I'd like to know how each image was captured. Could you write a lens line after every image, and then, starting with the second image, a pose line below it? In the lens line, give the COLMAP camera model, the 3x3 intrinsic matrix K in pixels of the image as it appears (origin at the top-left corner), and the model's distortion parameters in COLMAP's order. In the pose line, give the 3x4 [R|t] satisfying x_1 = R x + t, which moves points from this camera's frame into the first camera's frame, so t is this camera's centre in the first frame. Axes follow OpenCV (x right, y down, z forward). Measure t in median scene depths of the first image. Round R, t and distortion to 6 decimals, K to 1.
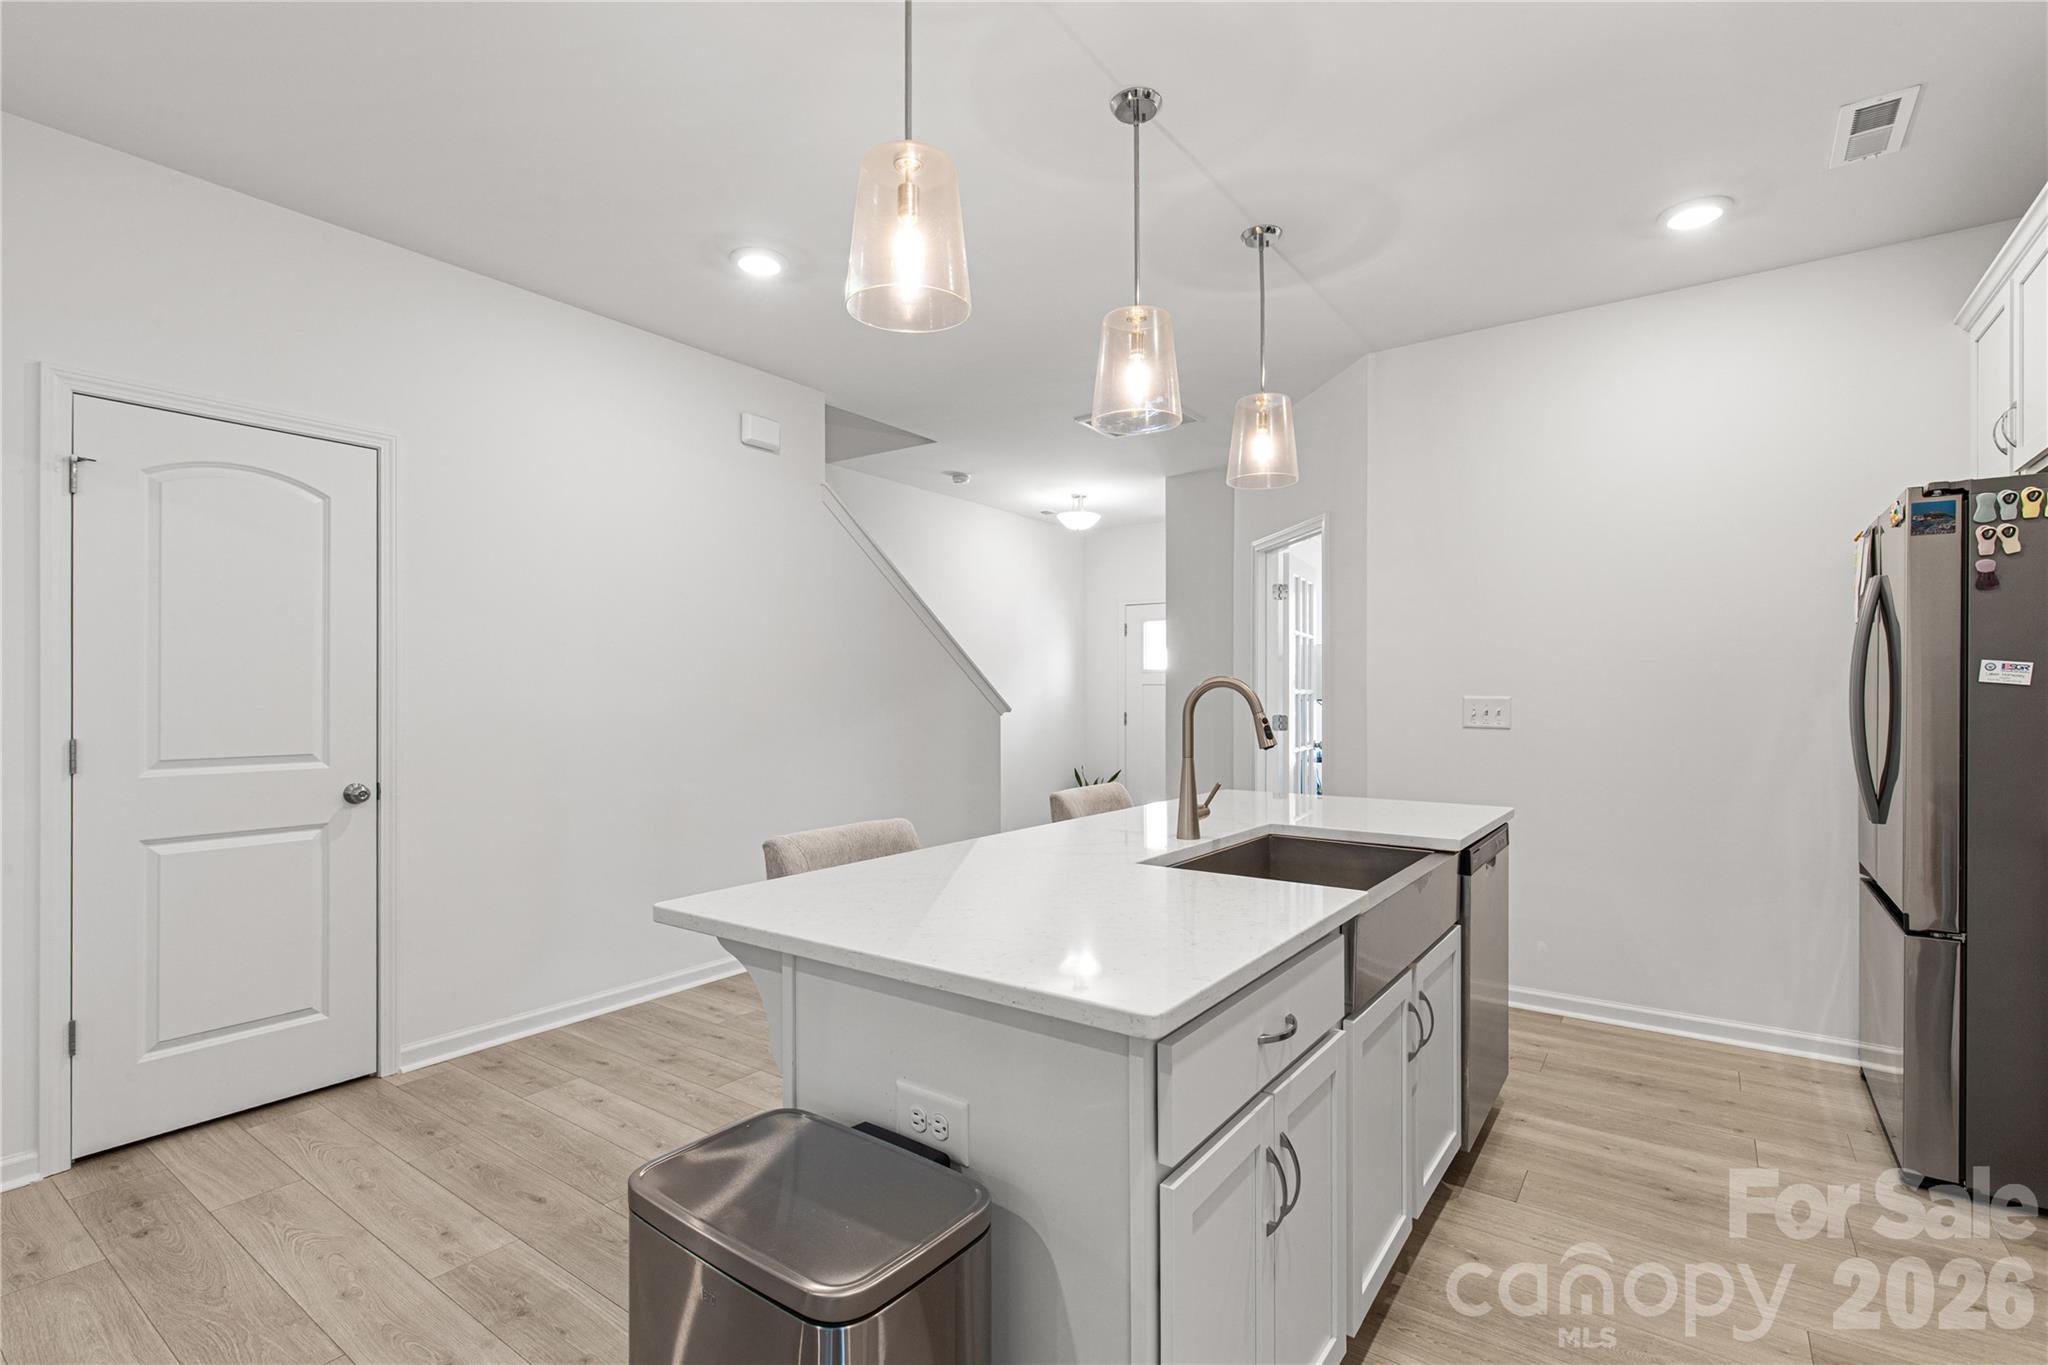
lens RADIAL K [[949.4, 0, 1024.0], [0, 949.4, 682.5], [0, 0, 1]] dist [0.000895, -0.000024]
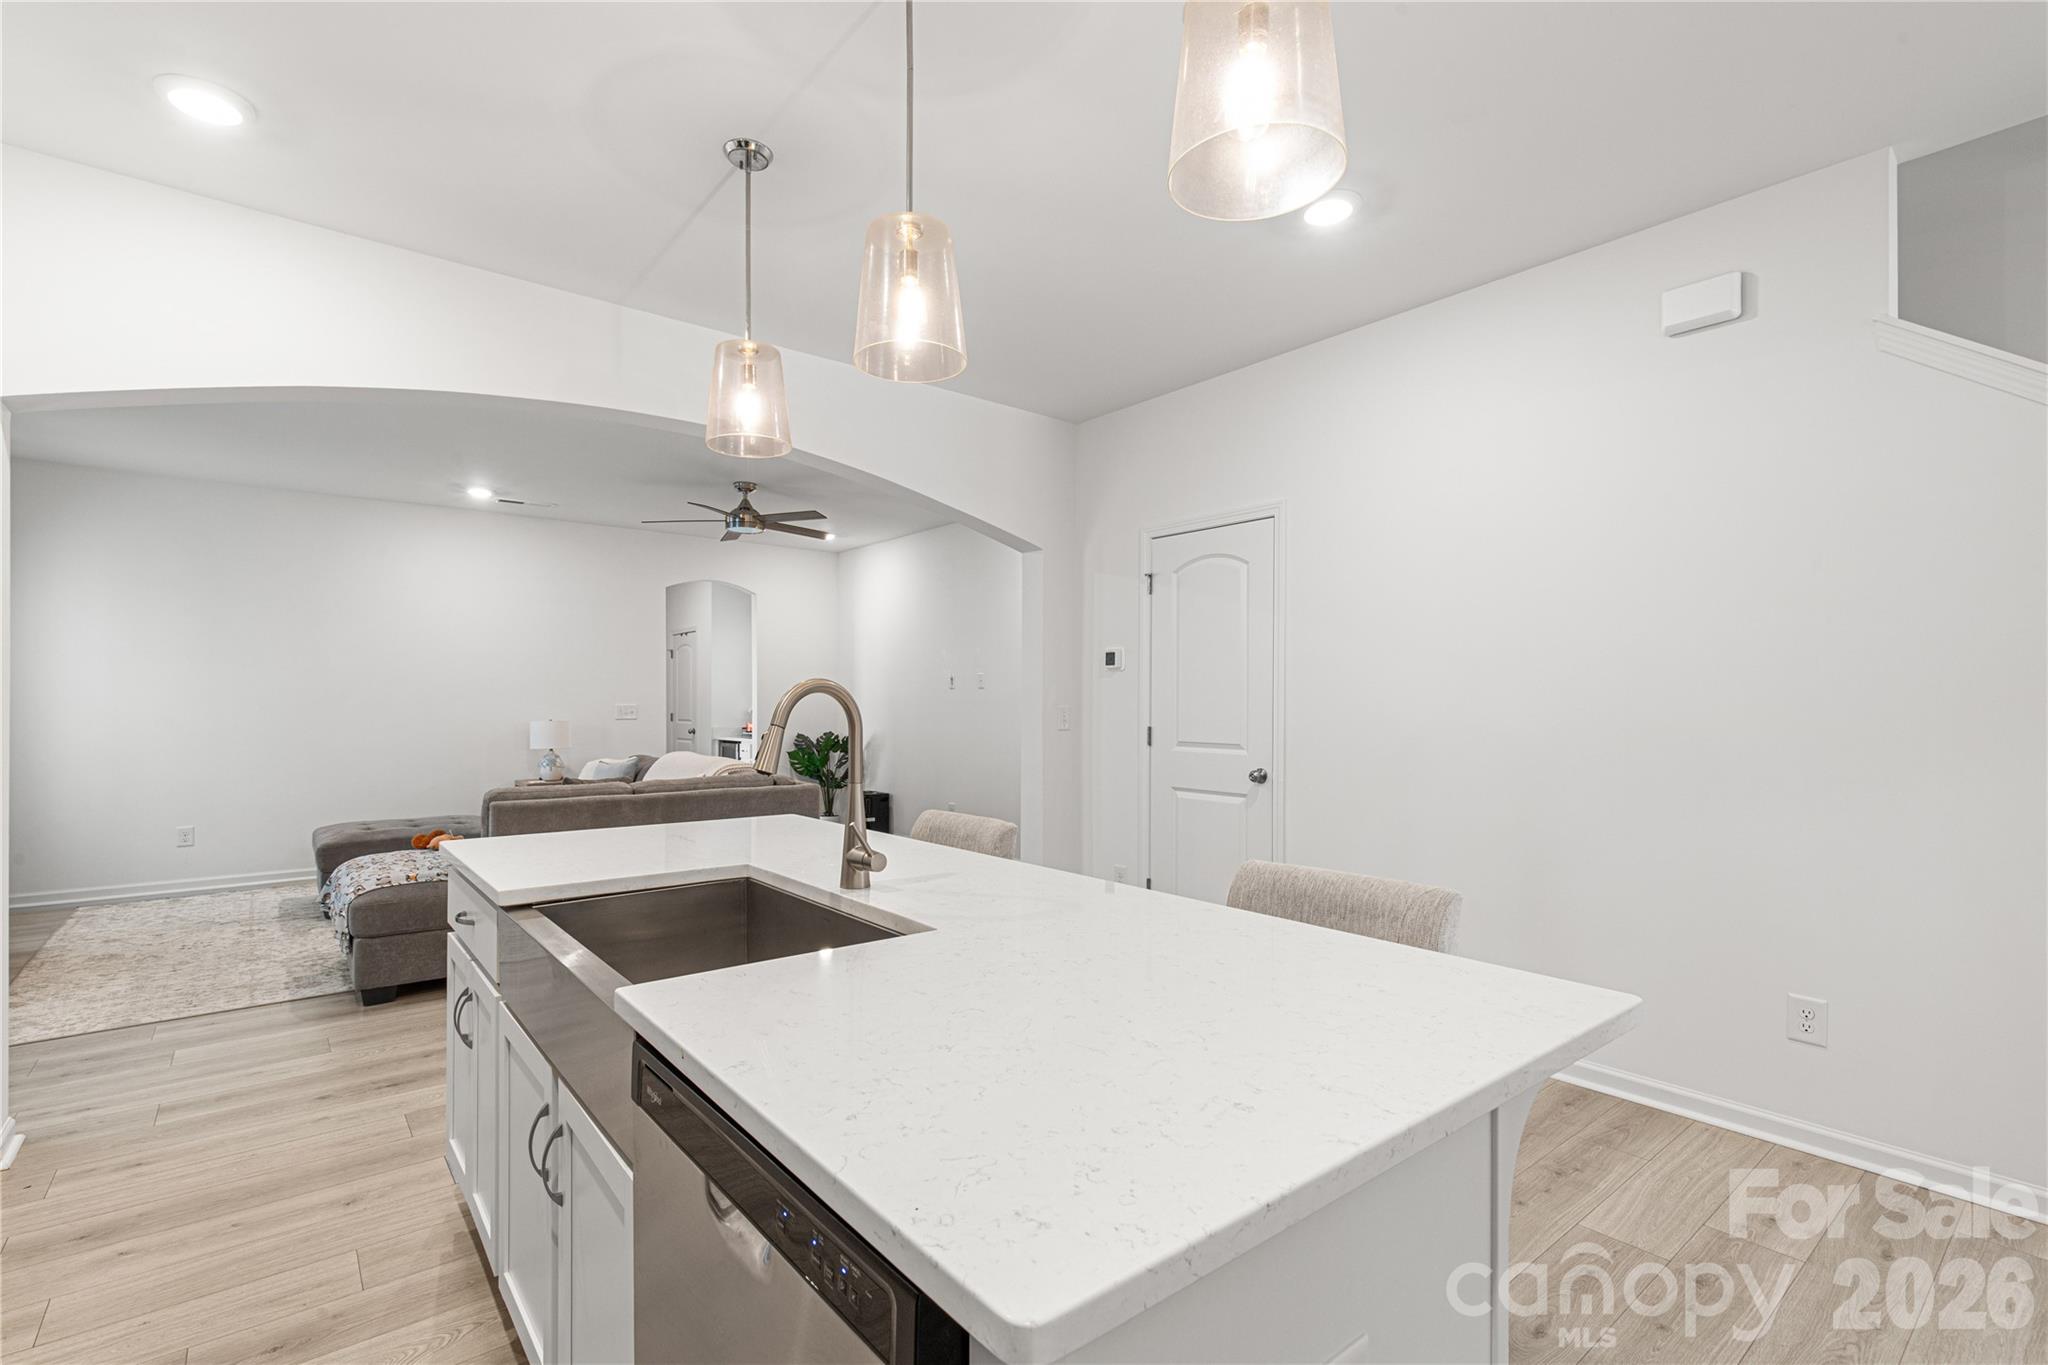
lens RADIAL K [[935.0, 0, 1037.9], [0, 935.0, 711.8], [0, 0, 1]] dist [-0.001725, -0.000307]
pose [[-0.255388, 0.008107, -0.966805, 0.765313], [0.010937, 0.999925, 0.005496, 0.016531], [0.966777, -0.009170, -0.255458, 1.175964]]
